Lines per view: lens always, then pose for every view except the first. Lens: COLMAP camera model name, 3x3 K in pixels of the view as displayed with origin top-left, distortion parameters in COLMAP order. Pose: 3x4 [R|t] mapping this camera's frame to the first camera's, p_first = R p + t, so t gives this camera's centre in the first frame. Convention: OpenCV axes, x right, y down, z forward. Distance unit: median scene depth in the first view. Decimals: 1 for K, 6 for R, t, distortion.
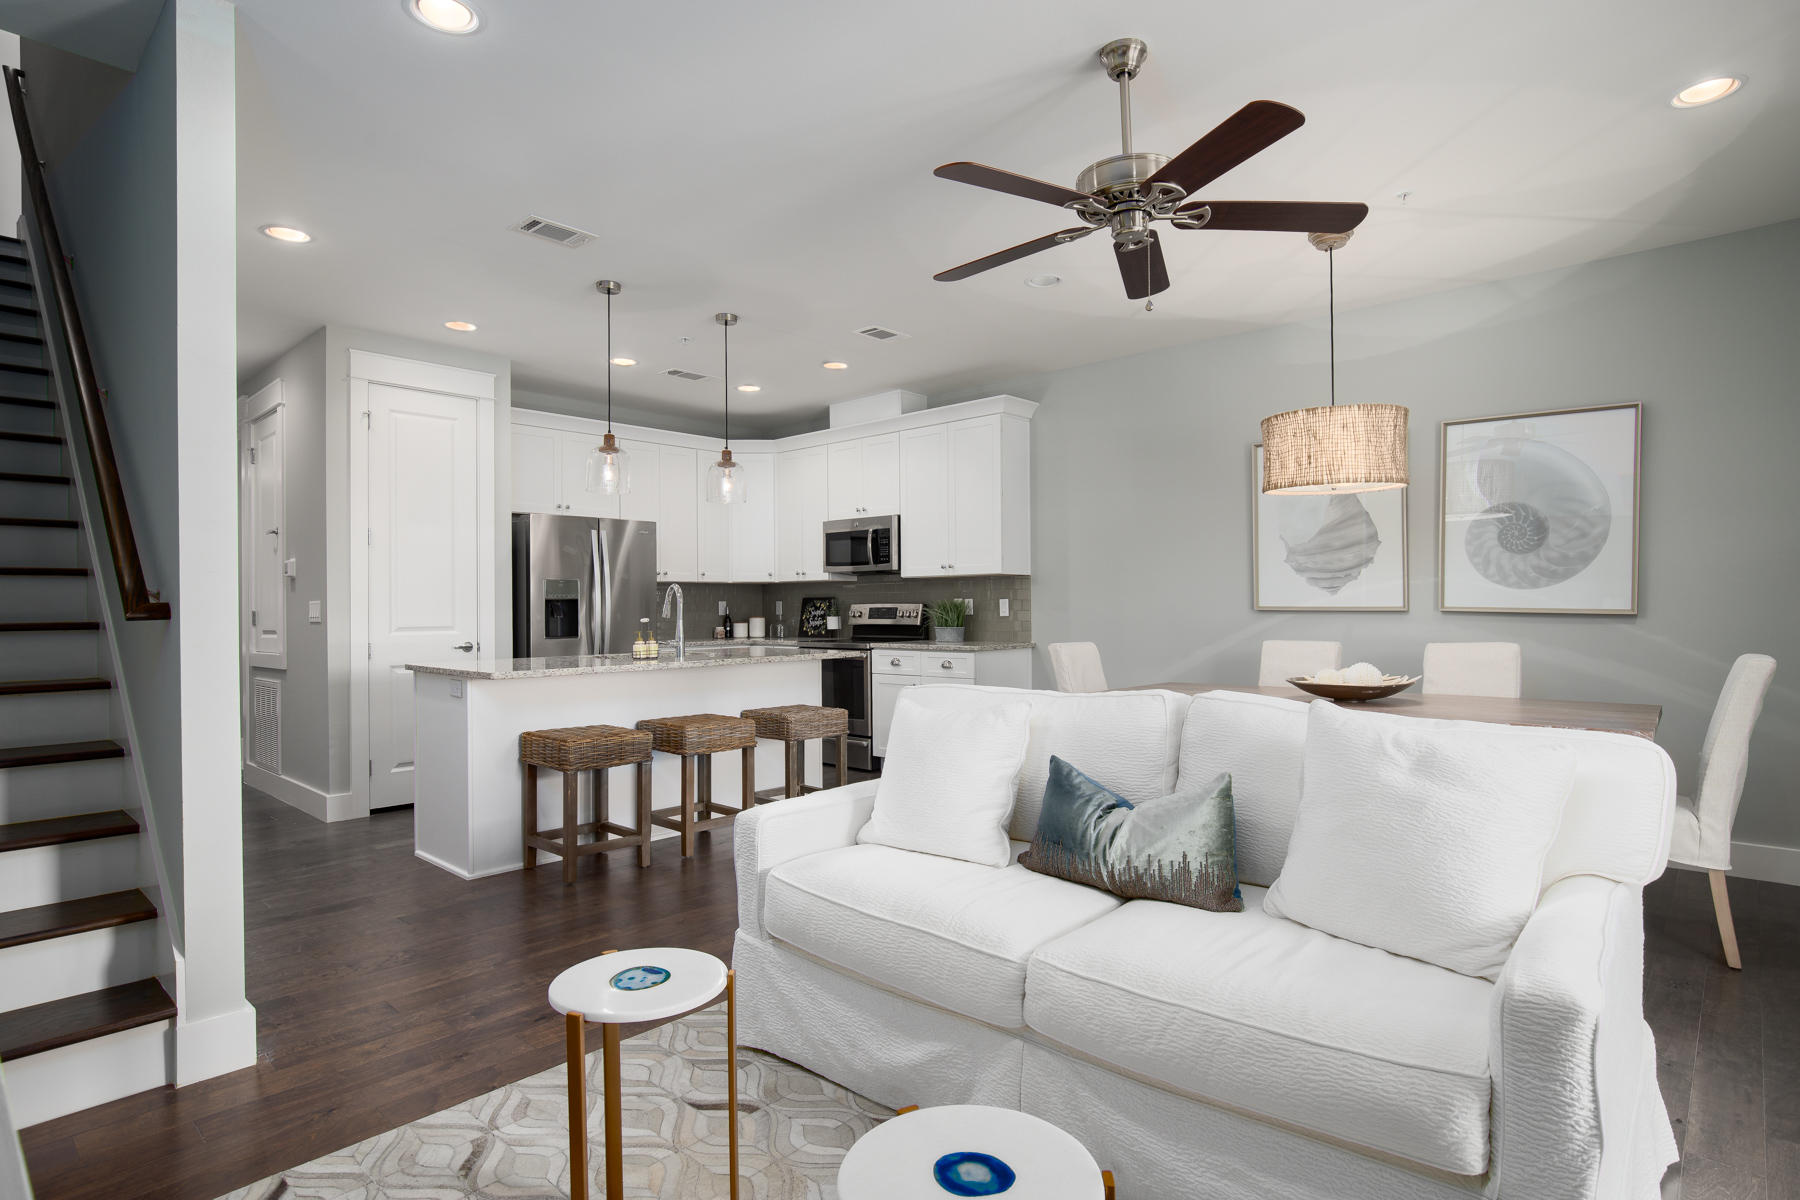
lens RADIAL K [[914.3, 0, 900.0], [0, 914.3, 600.0], [0, 0, 1]] dist [-0.001900, -0.000183]
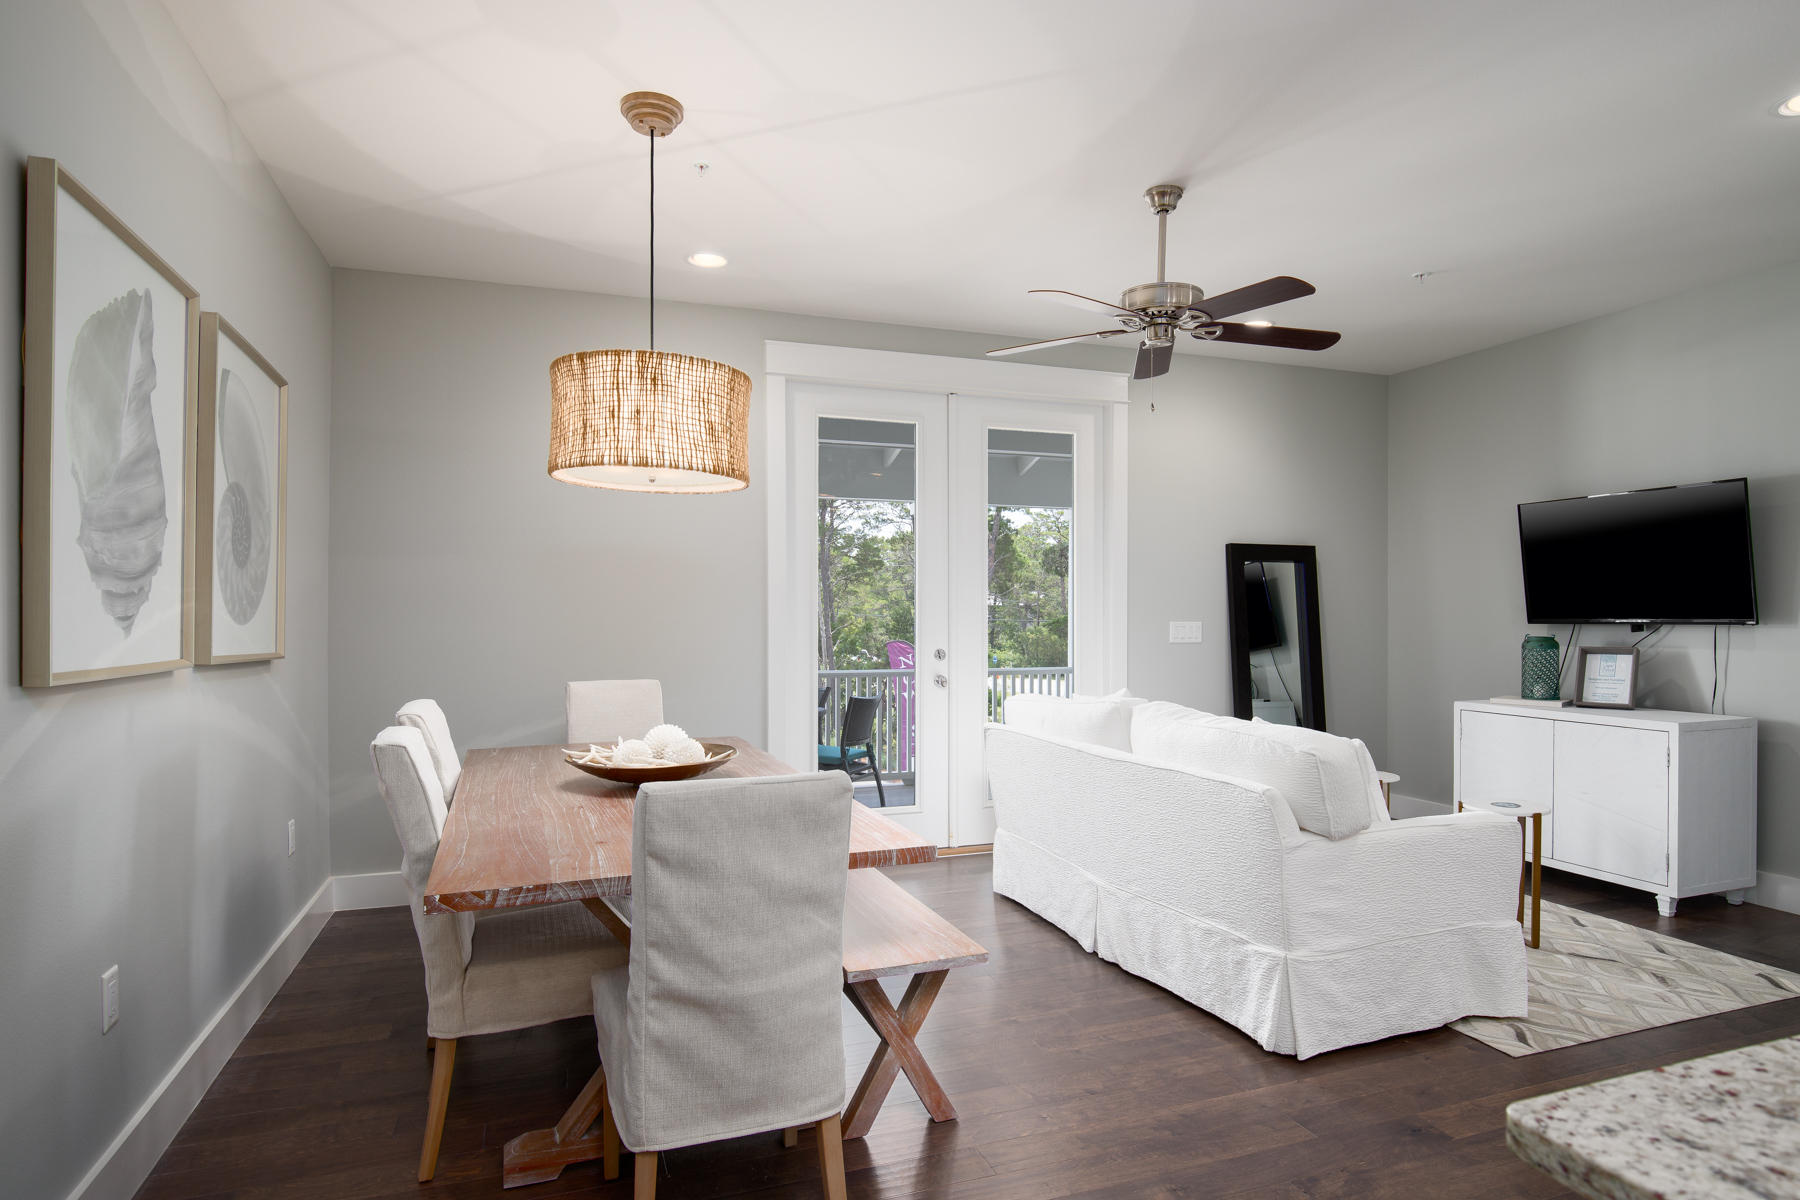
lens RADIAL K [[1005.1, 0, 894.9], [0, 1005.1, 621.8], [0, 0, 1]] dist [-0.015920, 0.000615]
pose [[-0.882480, 0.003854, 0.470334, -0.029164], [0.003228, 0.999993, -0.002137, -0.007059], [-0.470338, -0.000368, -0.882486, 0.941127]]
